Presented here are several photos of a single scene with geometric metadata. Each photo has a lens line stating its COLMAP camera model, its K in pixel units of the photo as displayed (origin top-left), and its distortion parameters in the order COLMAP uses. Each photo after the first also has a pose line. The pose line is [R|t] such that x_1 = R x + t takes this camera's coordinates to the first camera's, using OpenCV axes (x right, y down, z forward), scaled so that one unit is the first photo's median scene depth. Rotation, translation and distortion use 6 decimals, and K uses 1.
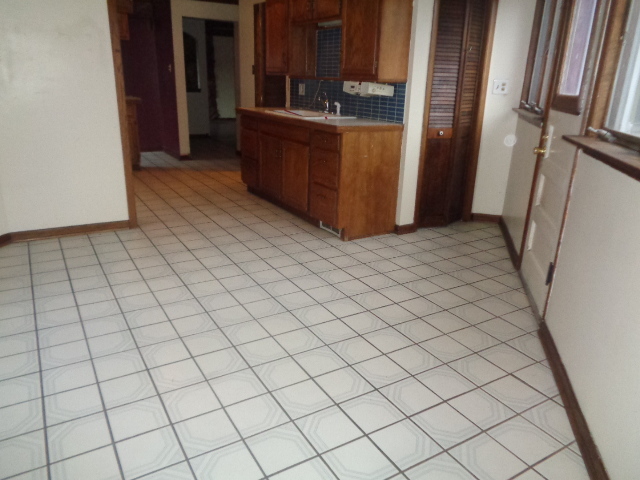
lens RADIAL K [[479.0, 0, 321.5], [0, 479.0, 240.6], [0, 0, 1]] dist [0.013418, -0.003232]
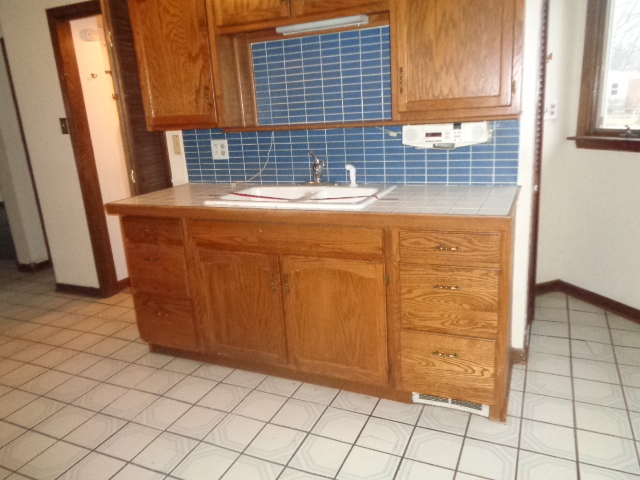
lens RADIAL K [[501.4, 0, 318.2], [0, 501.4, 239.3], [0, 0, 1]] dist [-0.005018, -0.000703]
pose [[0.826041, -0.226213, 0.516221, -0.323857], [0.264694, 0.964332, -0.000975, -0.221665], [-0.497588, 0.137446, 0.856455, 0.554224]]
